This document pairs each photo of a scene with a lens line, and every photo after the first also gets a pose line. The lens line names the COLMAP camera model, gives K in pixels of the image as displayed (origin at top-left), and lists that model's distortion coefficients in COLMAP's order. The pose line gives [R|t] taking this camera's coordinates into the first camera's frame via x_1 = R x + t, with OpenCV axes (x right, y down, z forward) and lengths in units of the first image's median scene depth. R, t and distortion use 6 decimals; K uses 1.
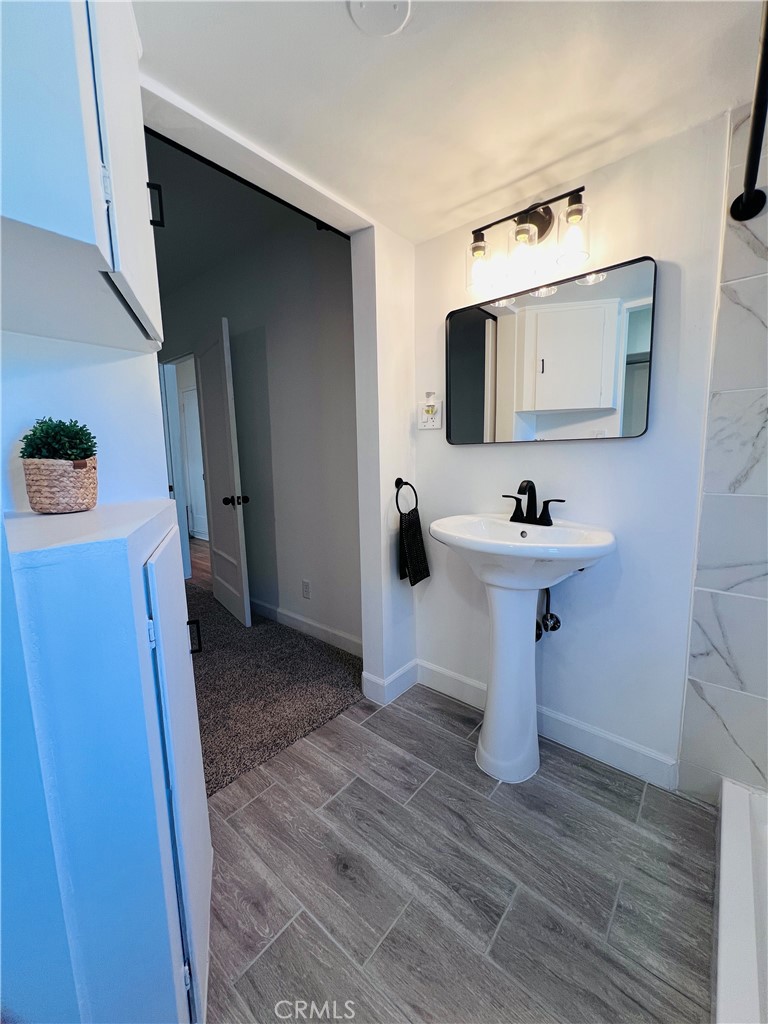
lens RADIAL K [[412.0, 0, 390.5], [0, 412.0, 511.1], [0, 0, 1]] dist [0.002781, 0.000065]
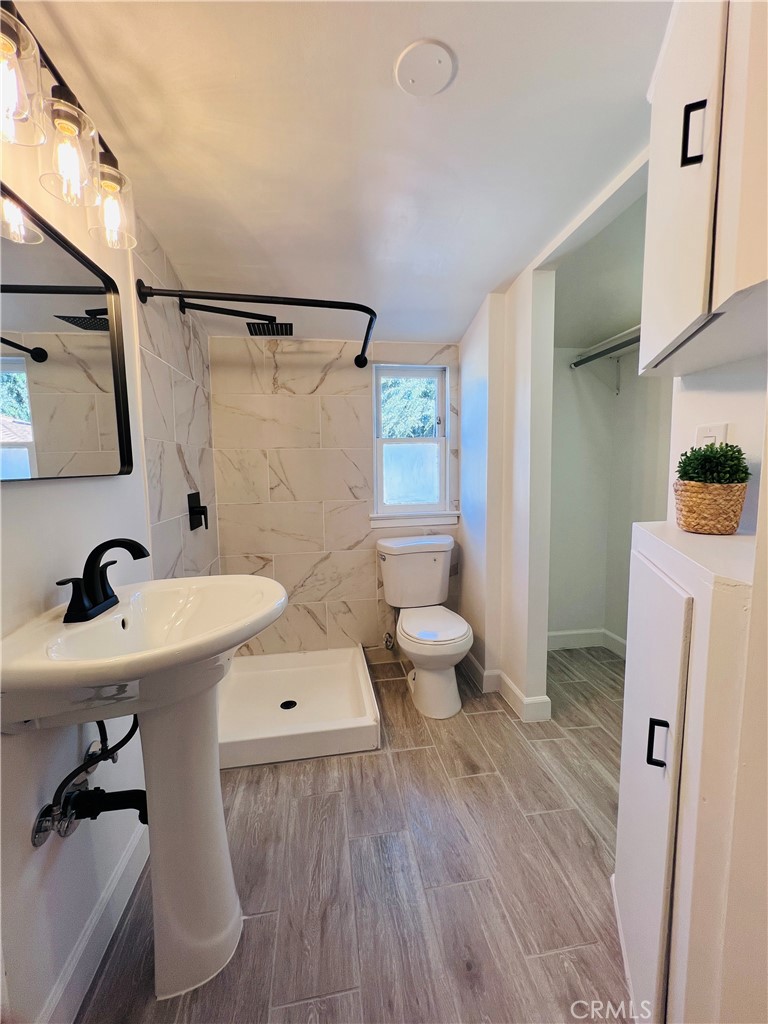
lens RADIAL K [[412.0, 0, 386.8], [0, 412.0, 510.4], [0, 0, 1]] dist [0.002781, 0.000065]
pose [[-0.752919, -0.035555, 0.657152, -0.507670], [0.120408, 0.974242, 0.190666, -0.237391], [-0.647004, 0.222682, -0.729245, 1.520218]]
